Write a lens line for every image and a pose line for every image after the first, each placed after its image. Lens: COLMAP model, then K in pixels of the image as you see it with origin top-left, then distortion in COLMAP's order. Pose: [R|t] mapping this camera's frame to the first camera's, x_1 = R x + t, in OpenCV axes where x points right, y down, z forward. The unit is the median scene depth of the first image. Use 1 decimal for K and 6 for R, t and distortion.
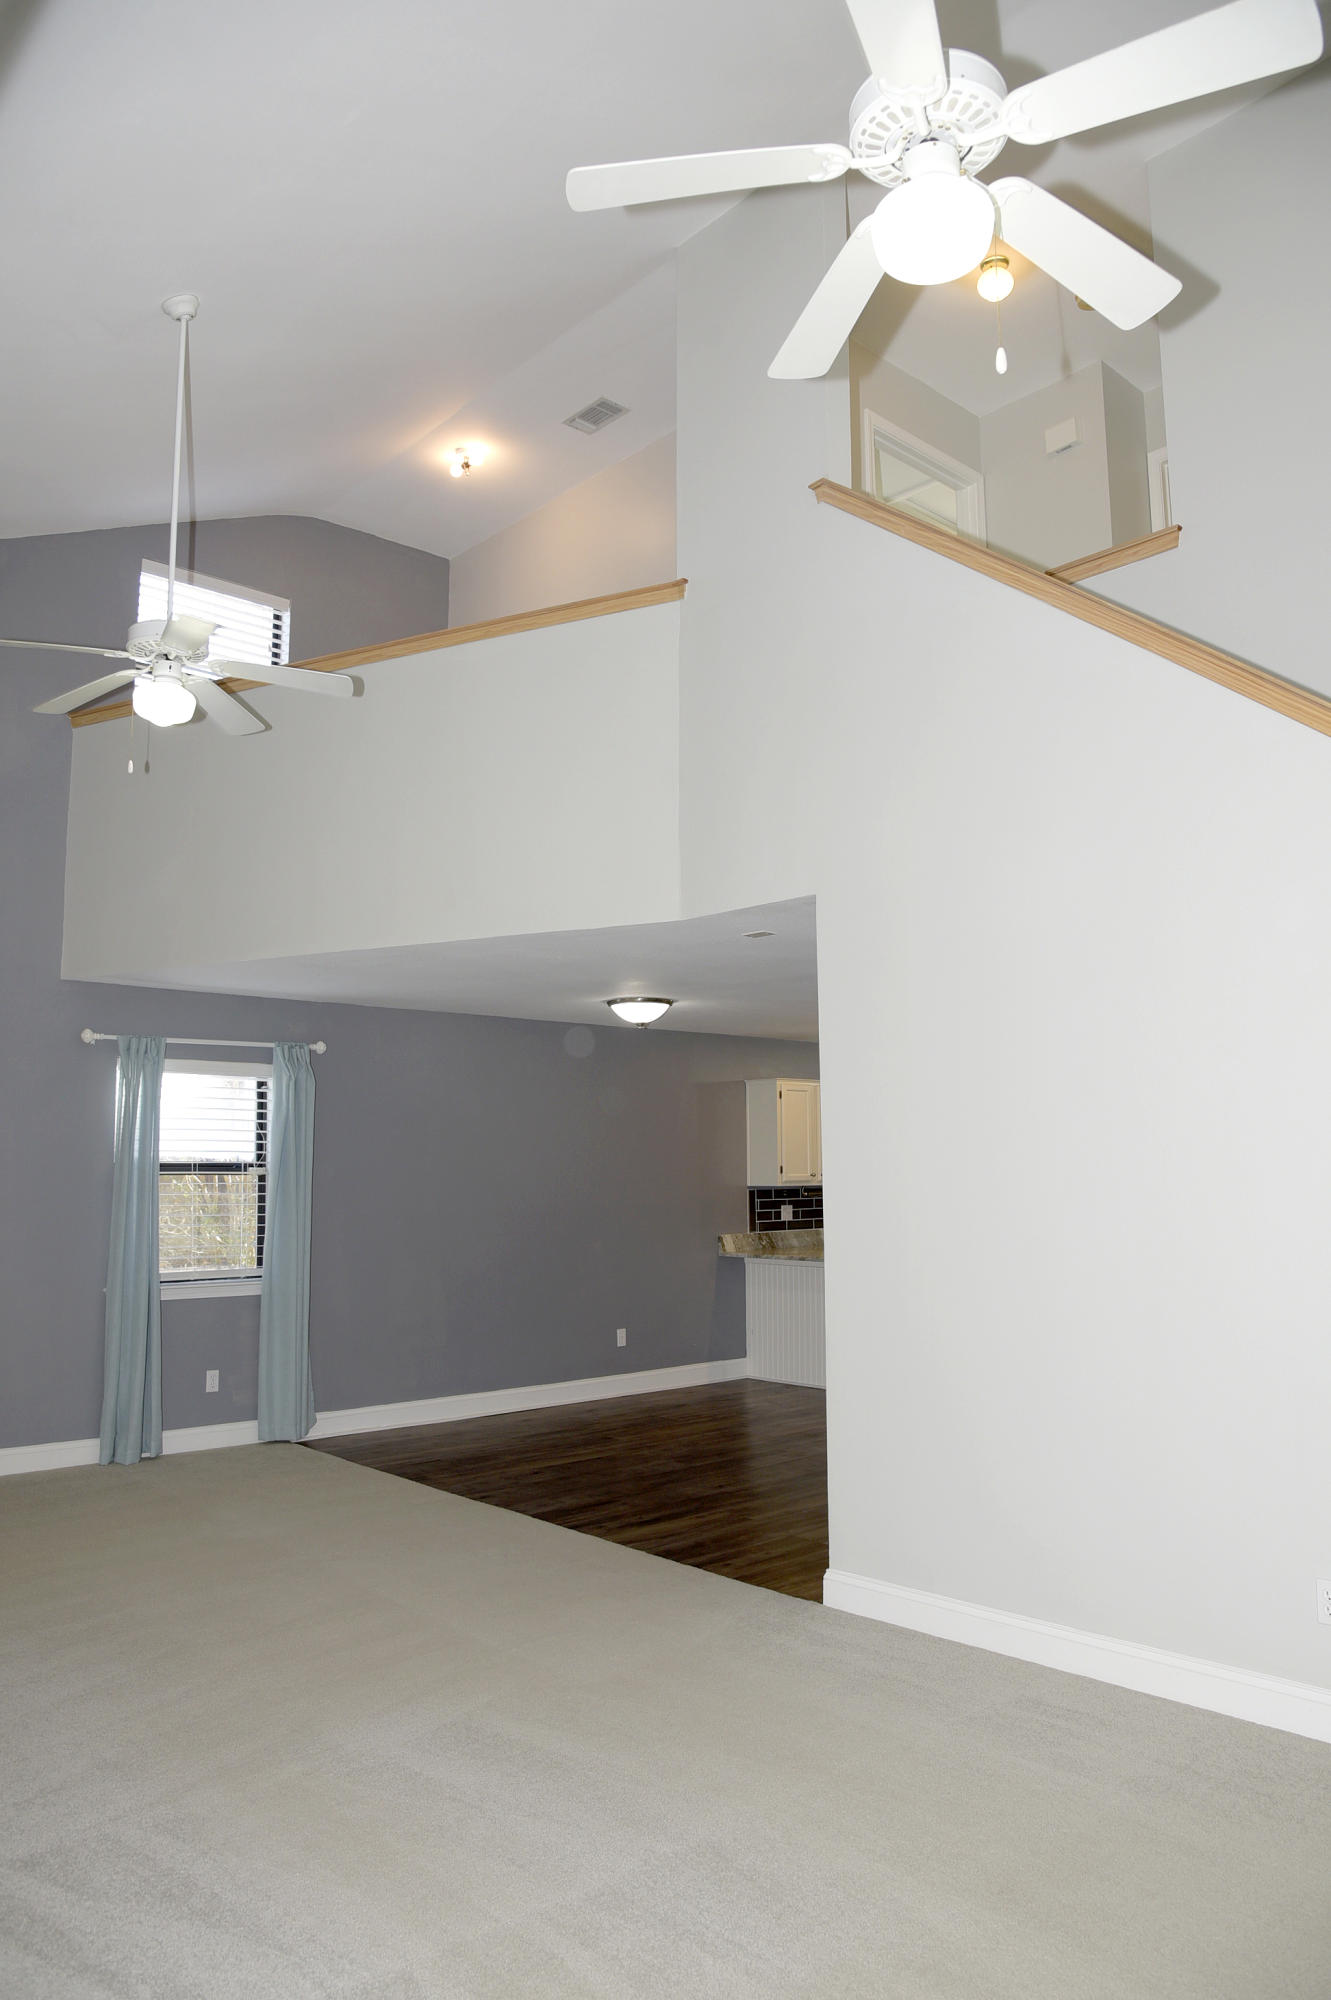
lens RADIAL K [[1356.7, 0, 665.9], [0, 1356.7, 998.4], [0, 0, 1]] dist [-0.114866, 0.052453]
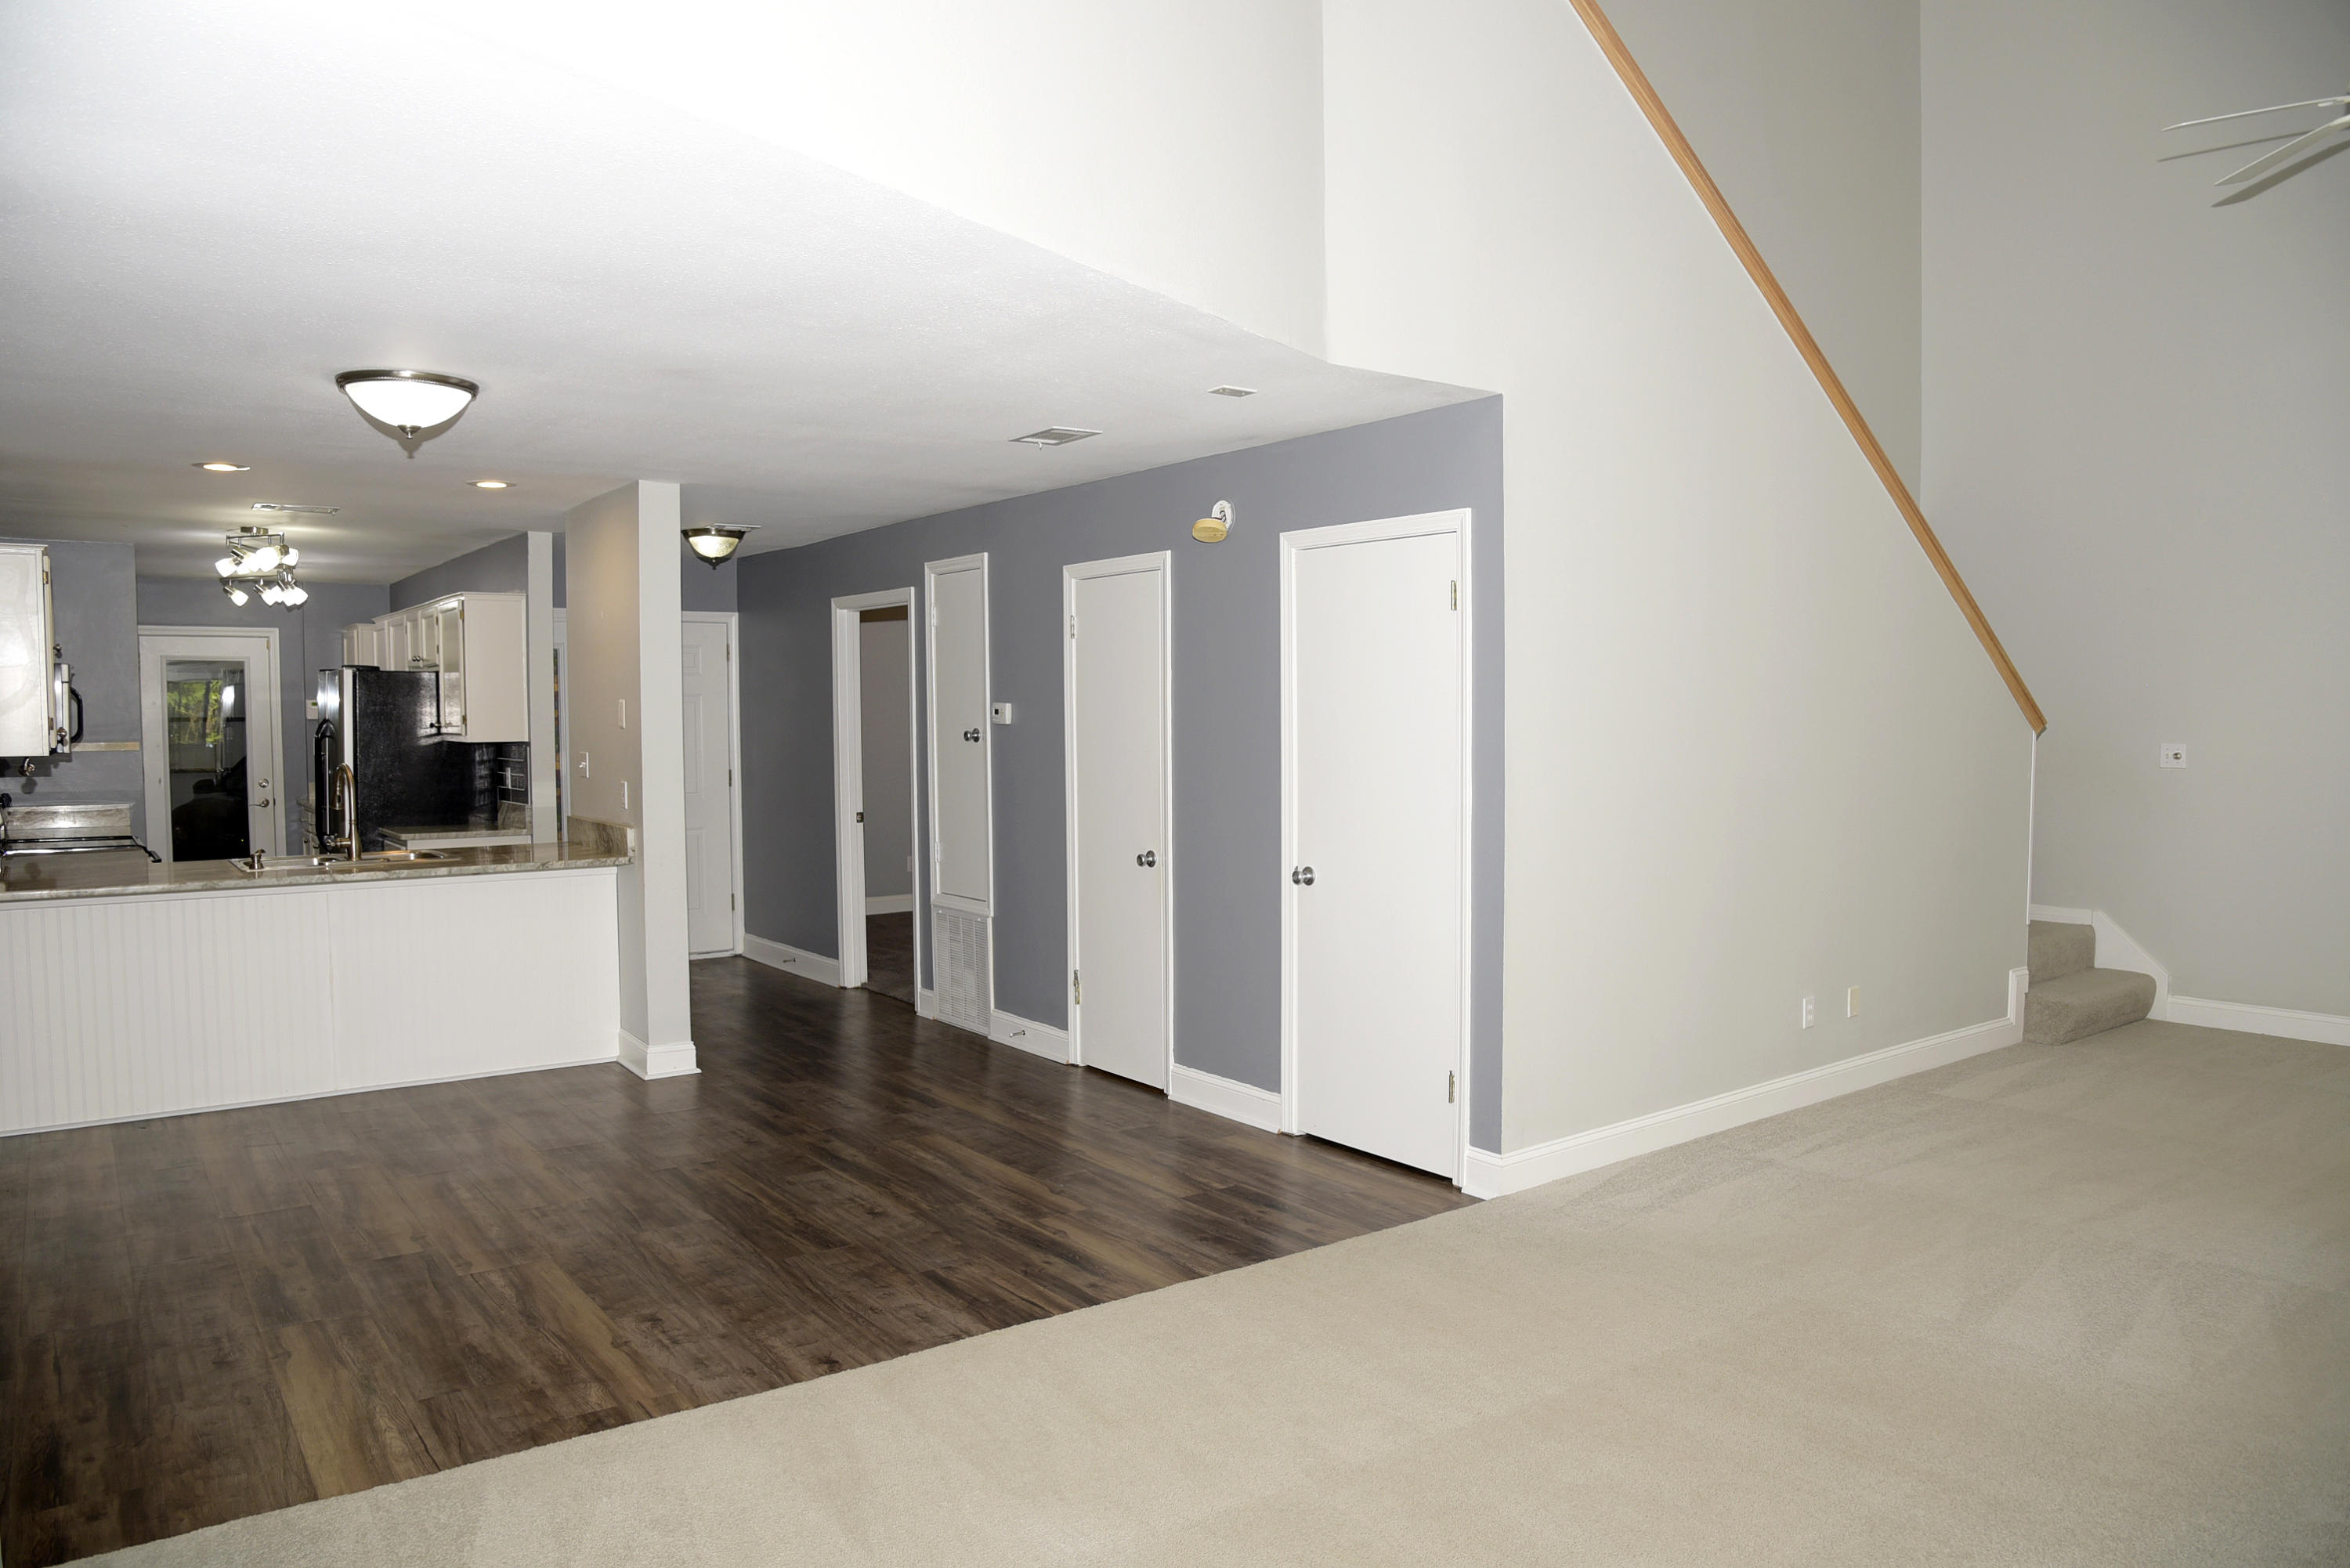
lens RADIAL K [[1594.0, 0, 1180.9], [0, 1594.0, 800.3], [0, 0, 1]] dist [-0.114866, 0.052453]
pose [[0.100598, -0.058668, 0.993196, -0.443122], [-0.113569, 0.991058, 0.070045, 0.067016], [-0.988424, -0.119843, 0.093036, 0.521063]]
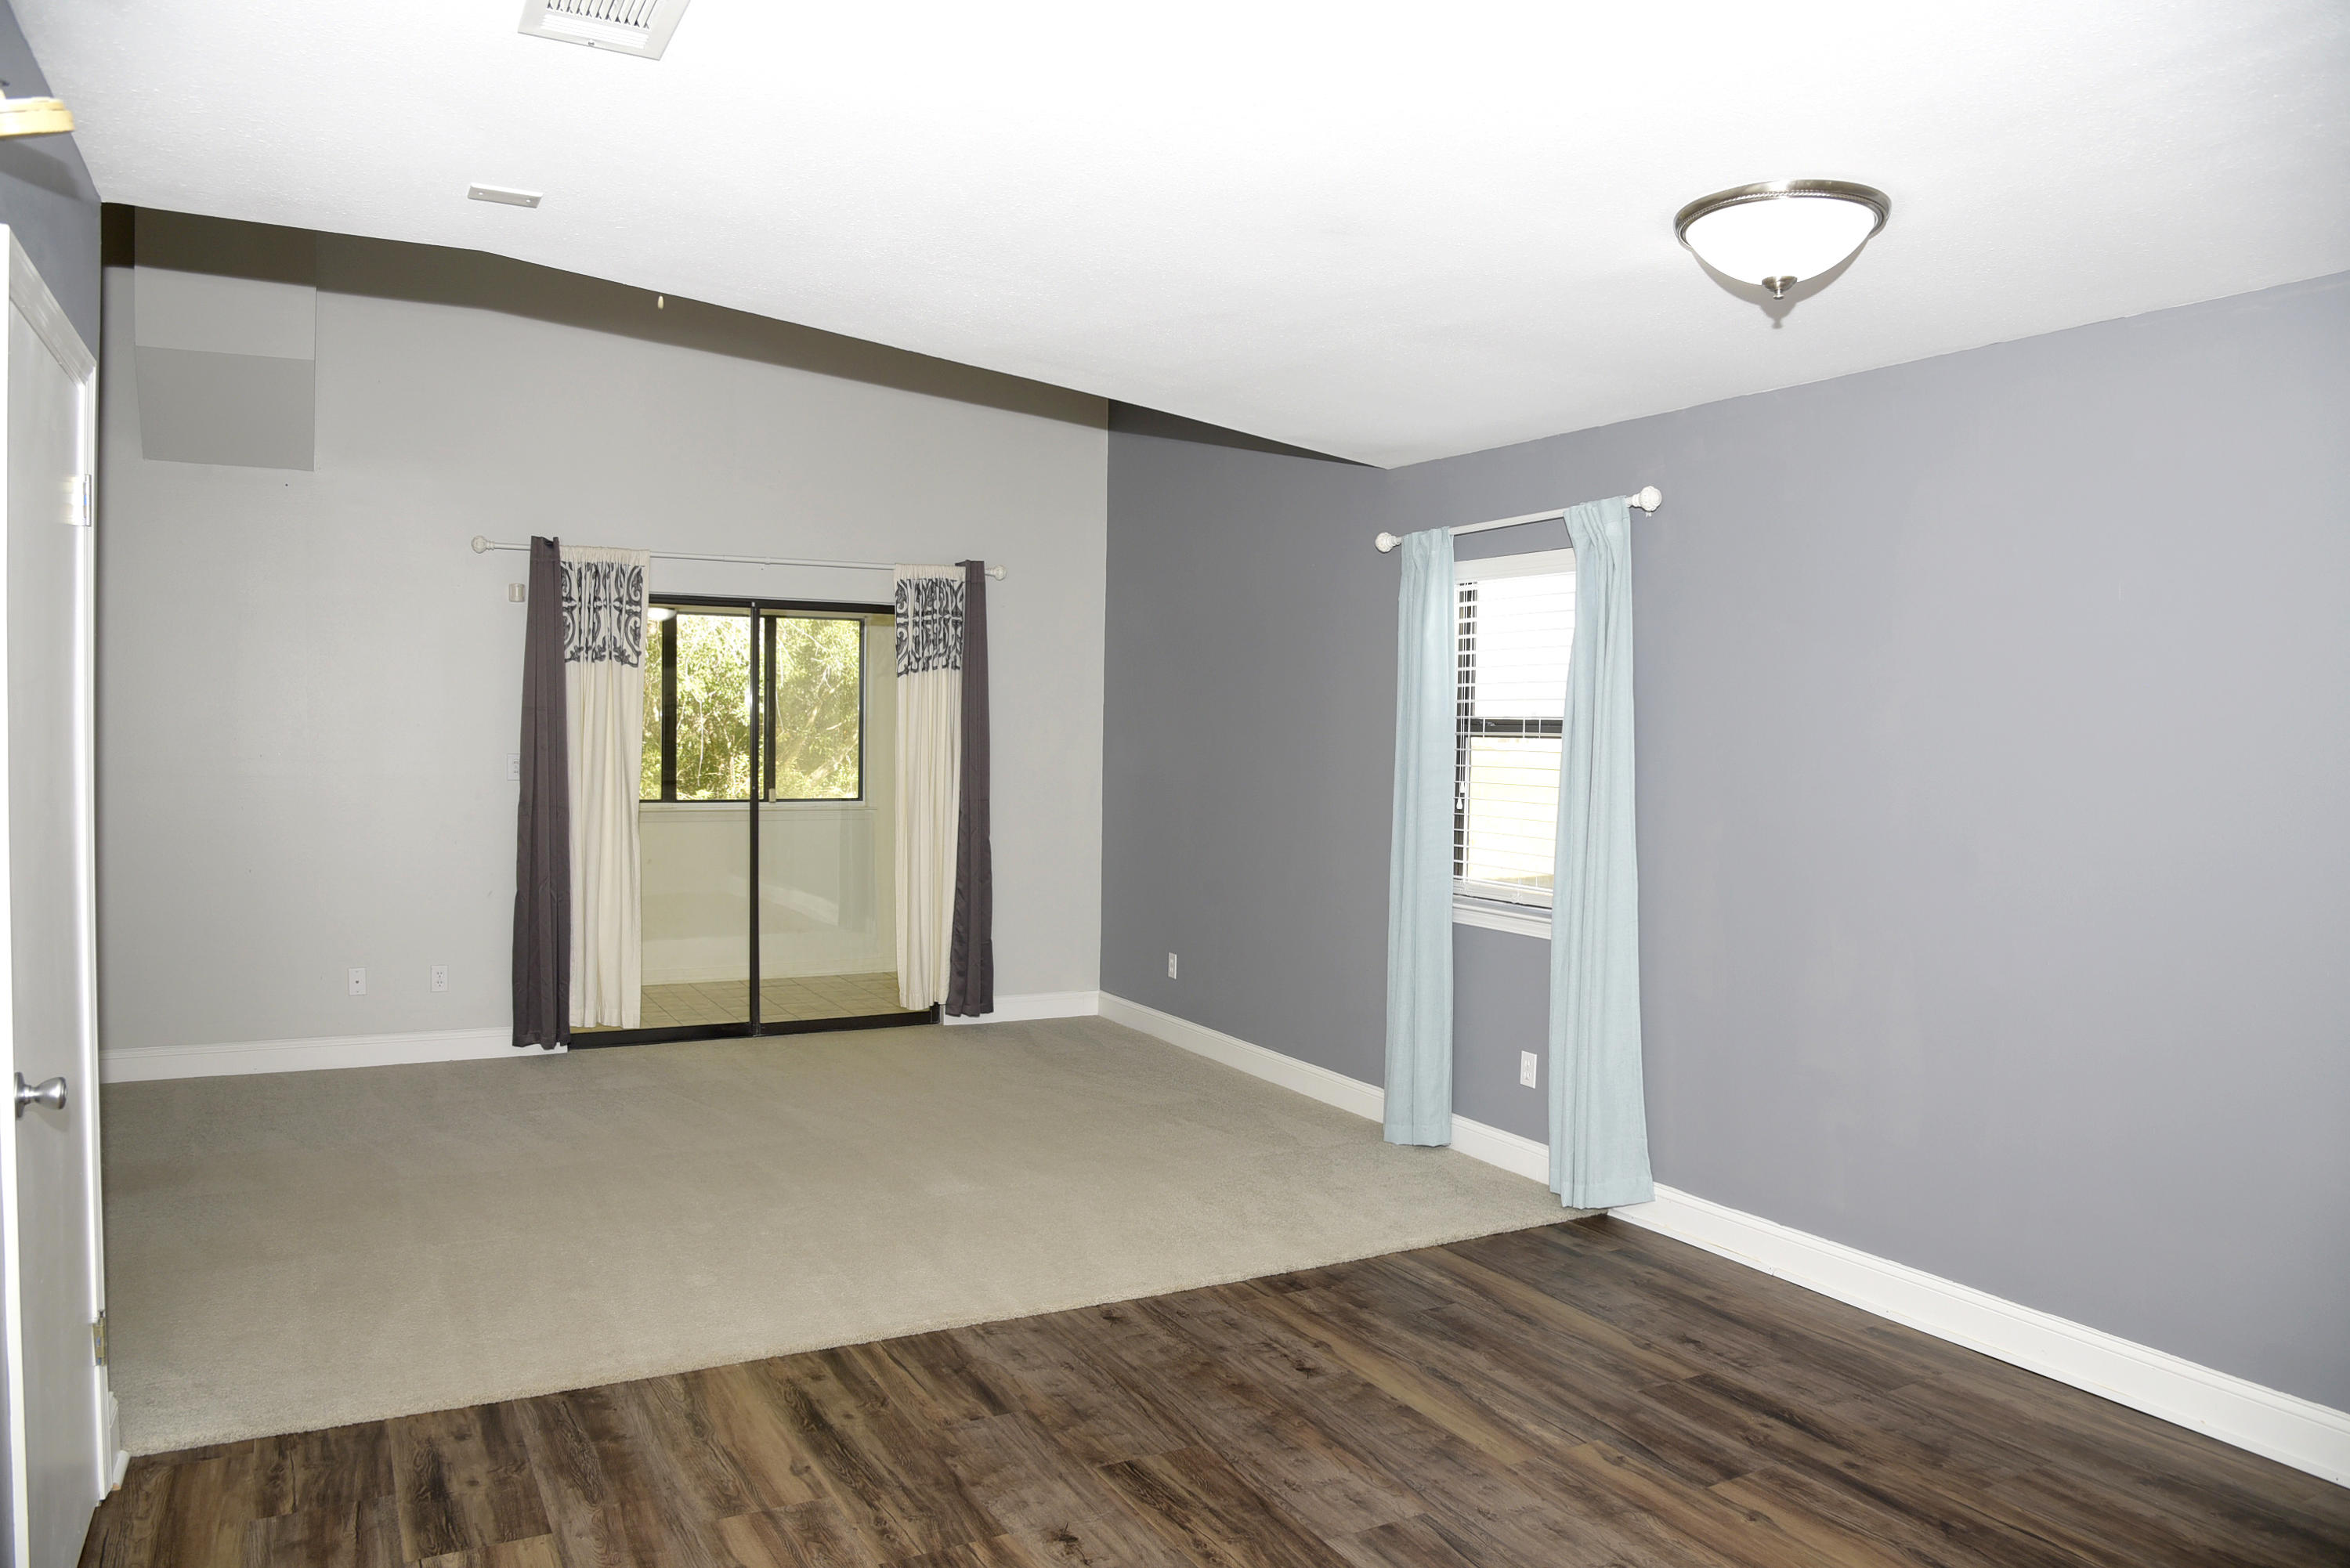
lens RADIAL K [[1594.0, 0, 1174.0], [0, 1594.0, 788.9], [0, 0, 1]] dist [-0.114866, 0.052453]
pose [[-0.230533, 0.033711, -0.972480, 0.300929], [0.095906, 0.995321, 0.011768, 0.097284], [0.968327, -0.090554, -0.232687, 0.746042]]
